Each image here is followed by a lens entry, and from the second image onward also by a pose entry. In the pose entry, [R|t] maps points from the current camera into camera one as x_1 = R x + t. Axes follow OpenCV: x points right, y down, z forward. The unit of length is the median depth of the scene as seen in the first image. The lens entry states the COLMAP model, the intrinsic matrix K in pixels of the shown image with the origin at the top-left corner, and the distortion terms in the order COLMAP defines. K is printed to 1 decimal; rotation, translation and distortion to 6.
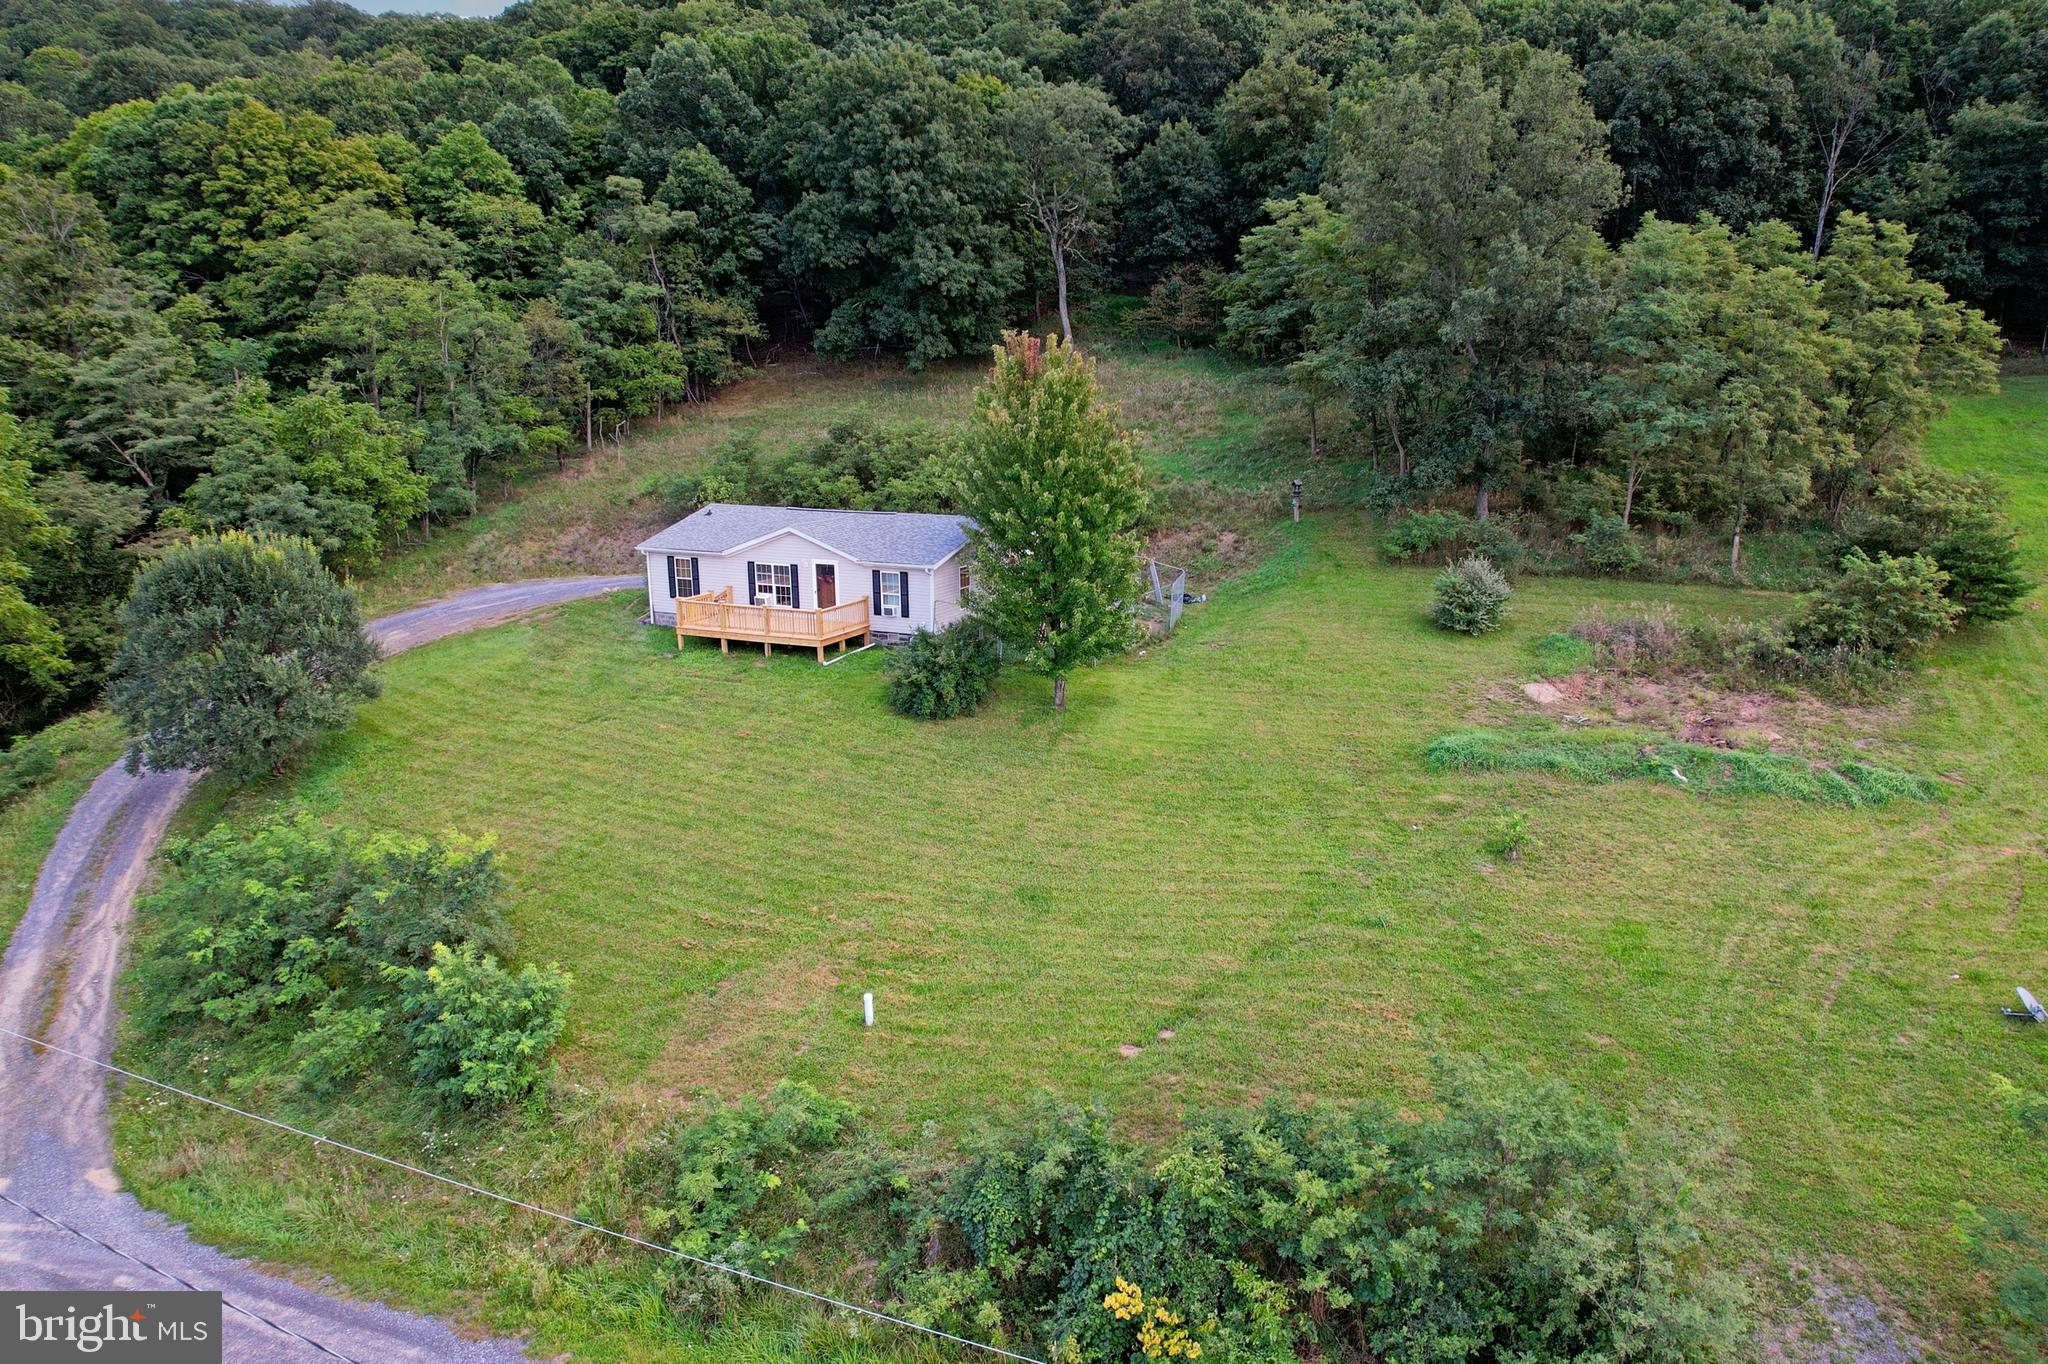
lens RADIAL K [[1413.2, 0, 1111.0], [0, 1413.2, 672.8], [0, 0, 1]] dist [-0.088098, 0.088245]
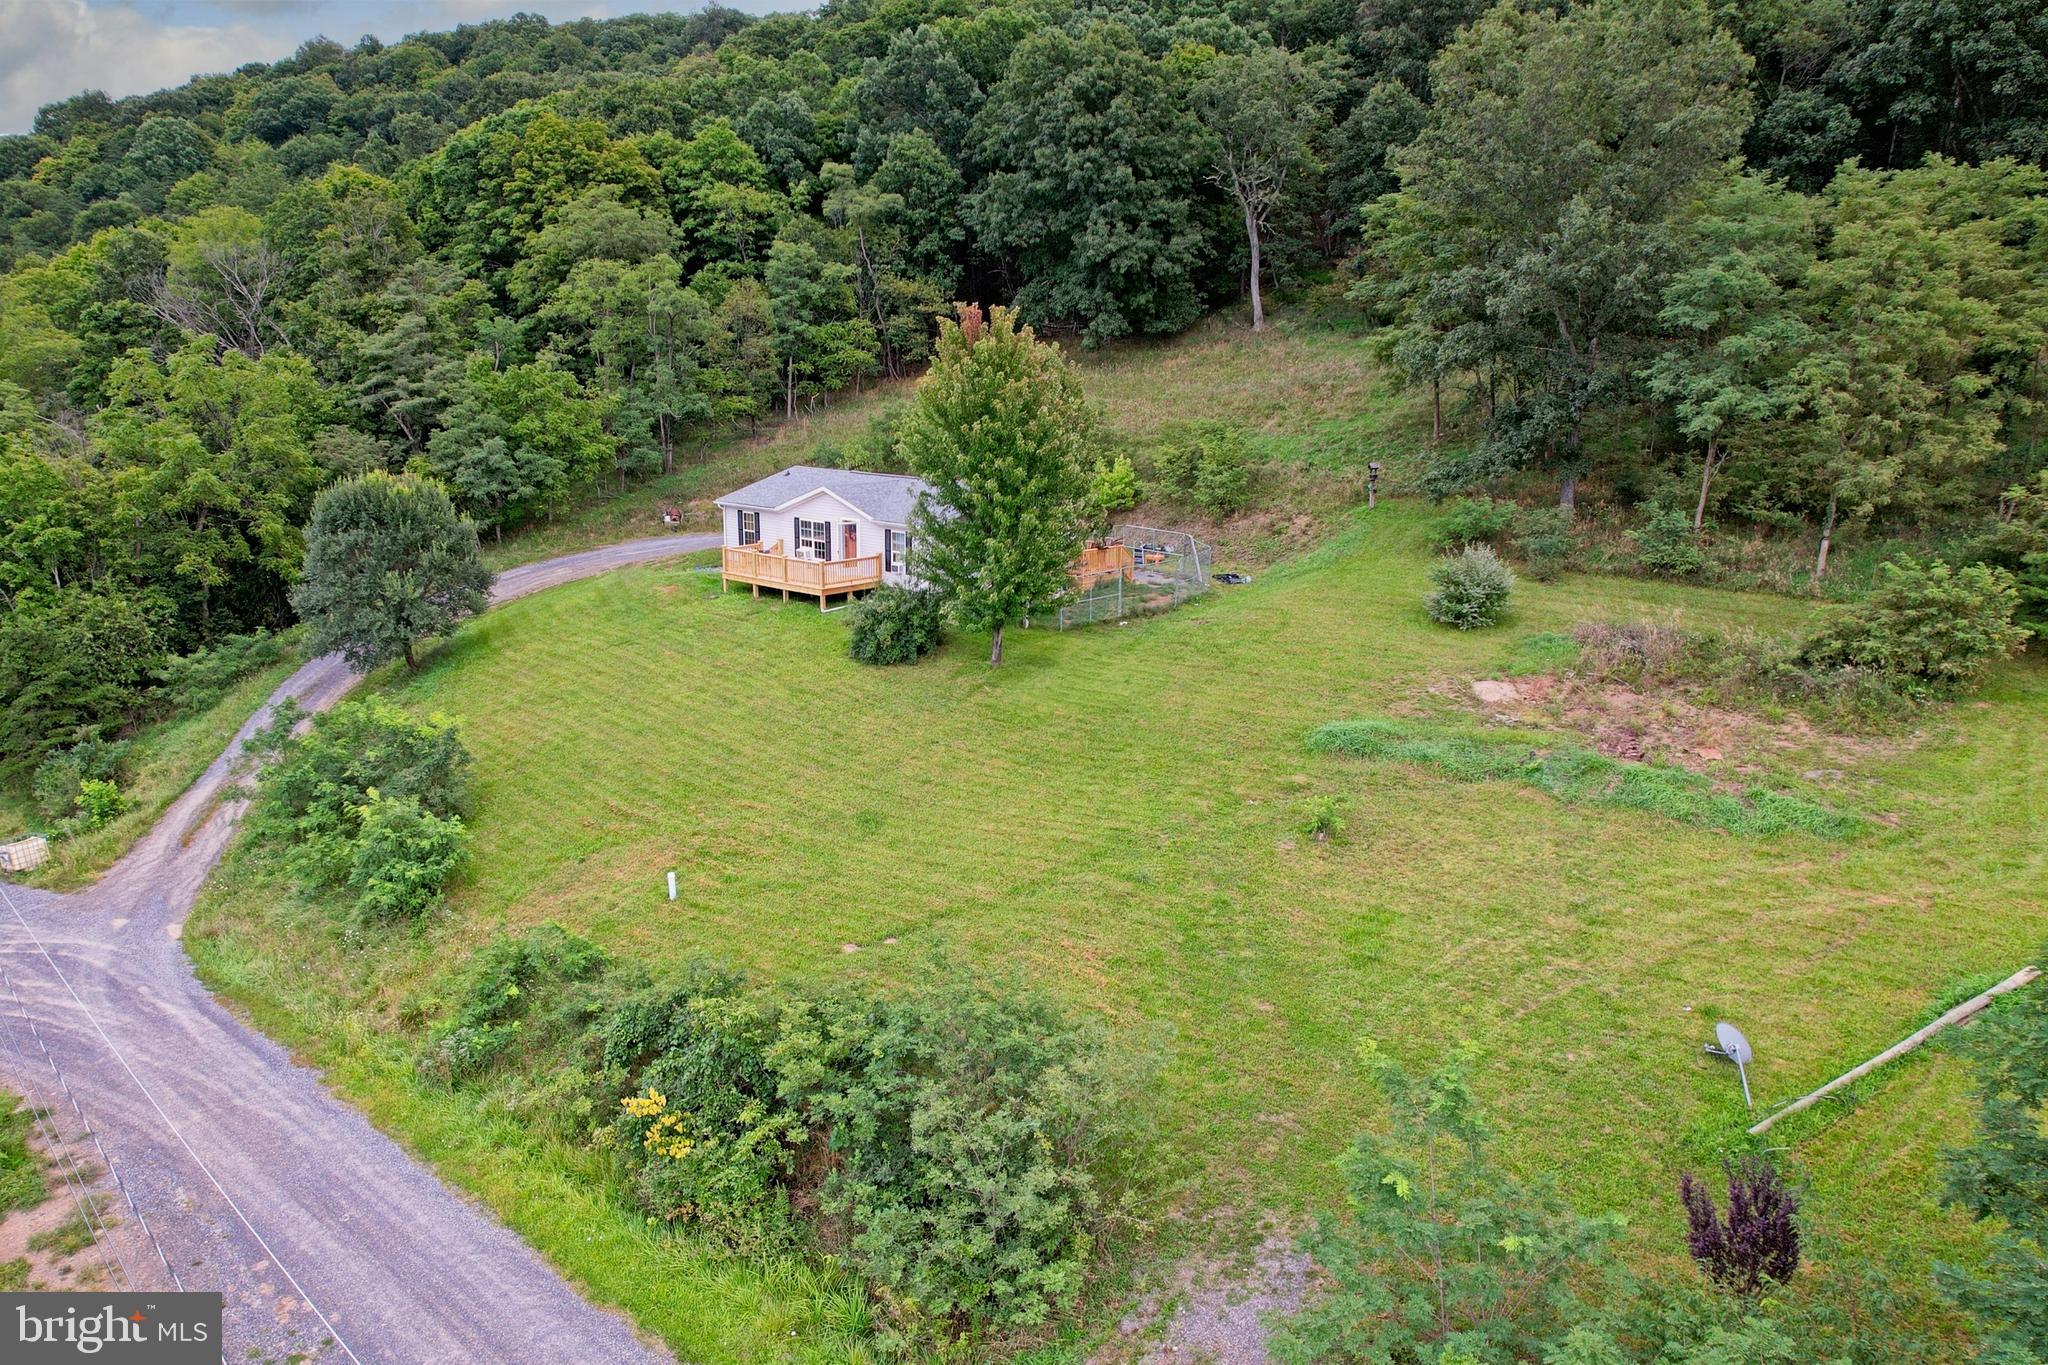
lens RADIAL K [[1468.8, 0, 925.8], [0, 1468.8, 722.4], [0, 0, 1]] dist [-0.062595, 0.050648]
pose [[0.926592, 0.094140, -0.364095, 0.167057], [-0.081633, 0.995426, 0.049627, 0.009400], [0.367102, -0.016262, 0.930039, -0.021415]]
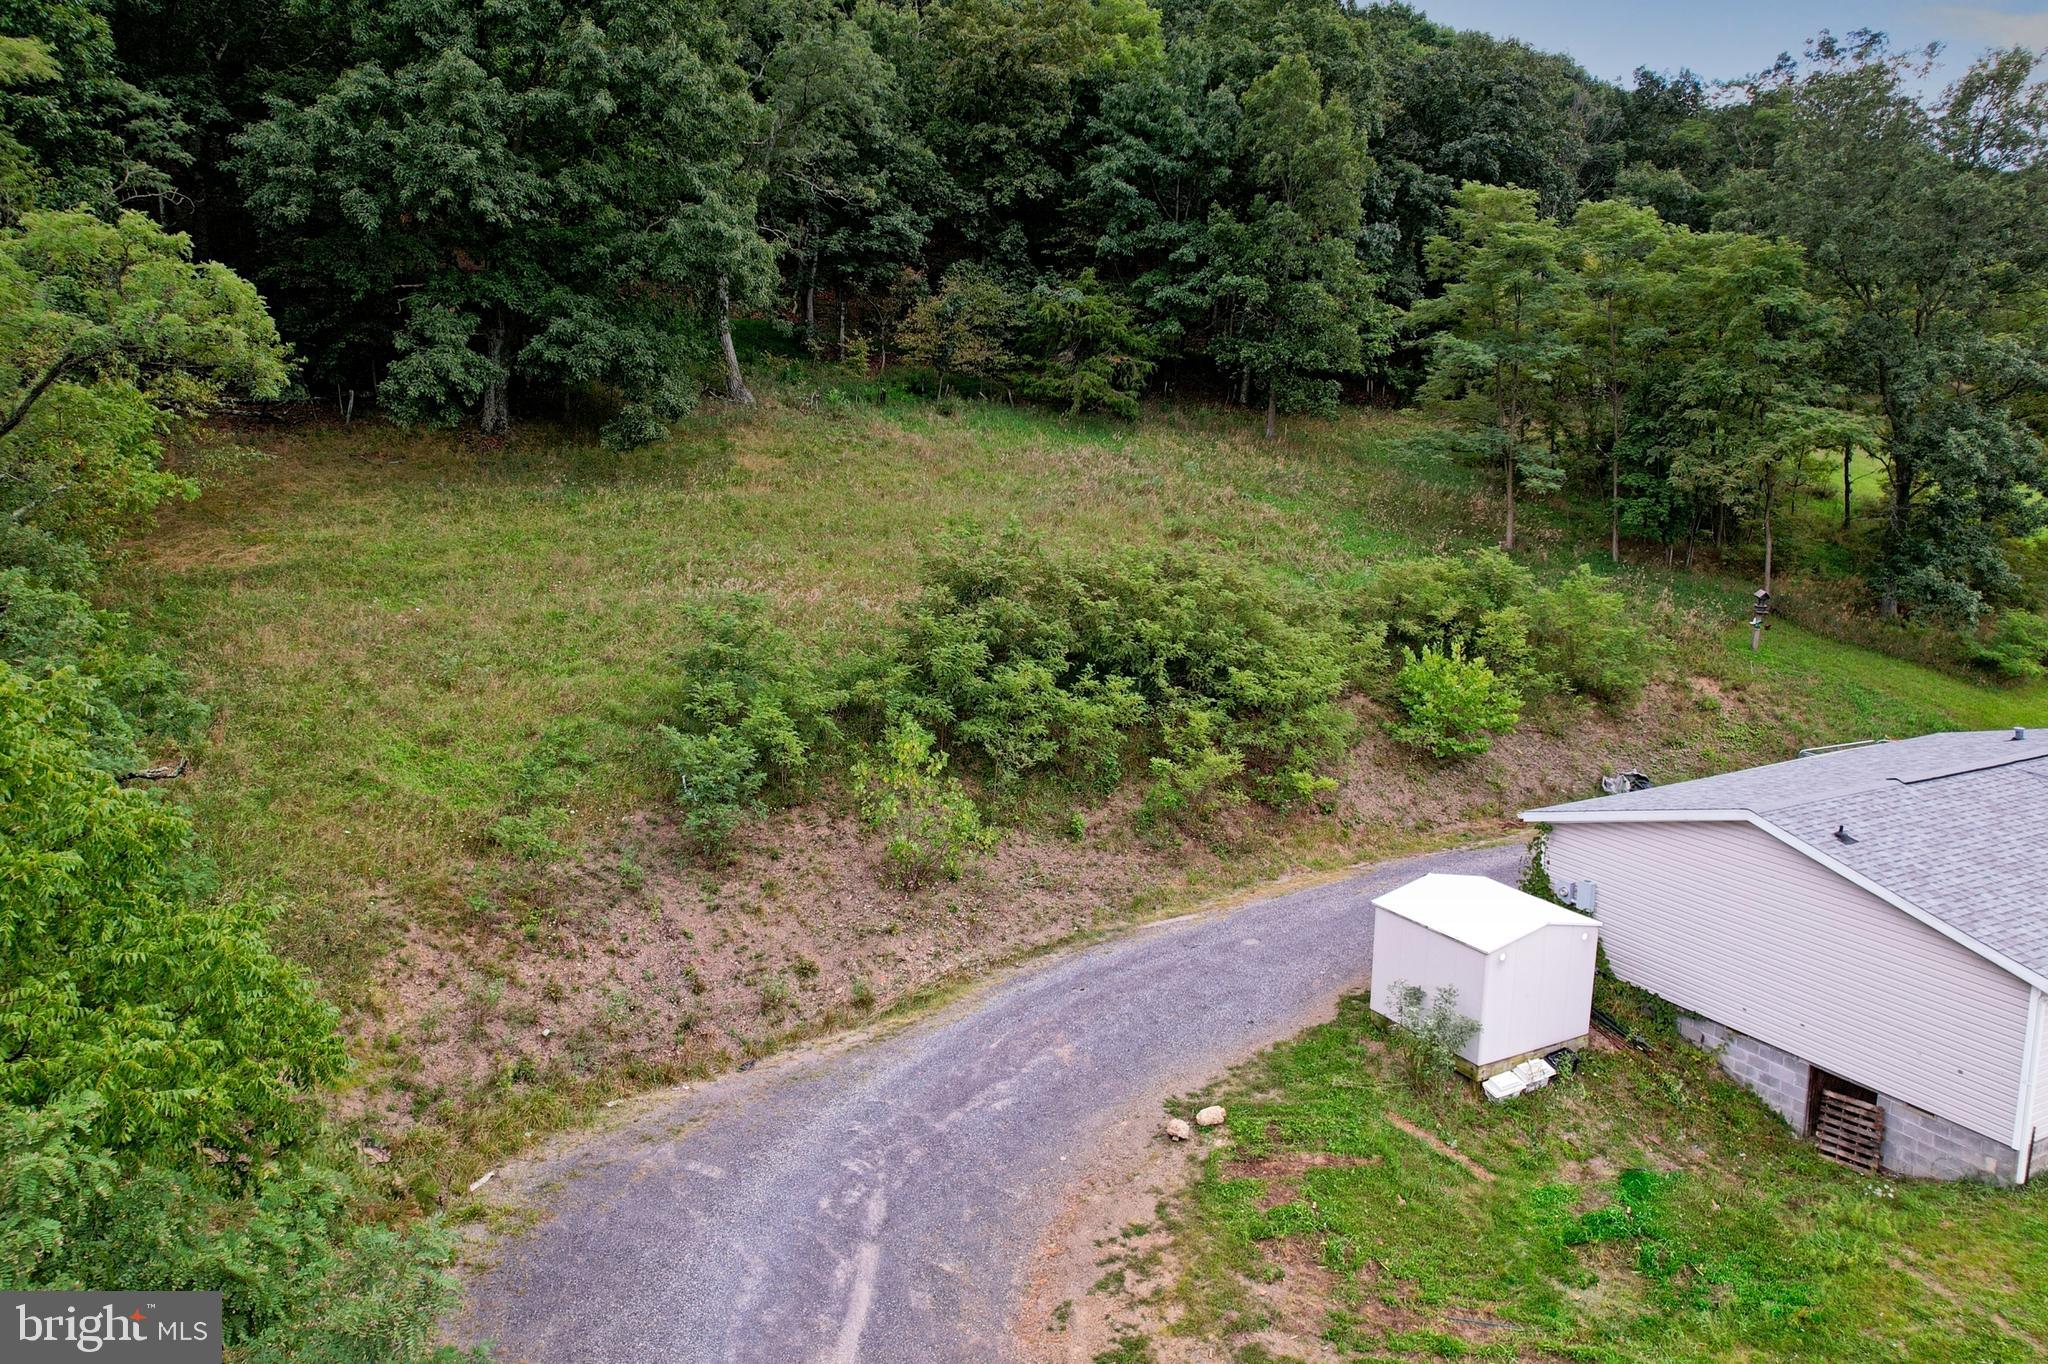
lens RADIAL K [[1446.2, 0, 995.9], [0, 1446.2, 647.3], [0, 0, 1]] dist [-0.054750, 0.003664]
pose [[0.636431, -0.132421, 0.759881, -0.481275], [0.171683, 0.984759, 0.027819, -0.143223], [-0.751984, 0.112754, 0.649466, 0.609707]]
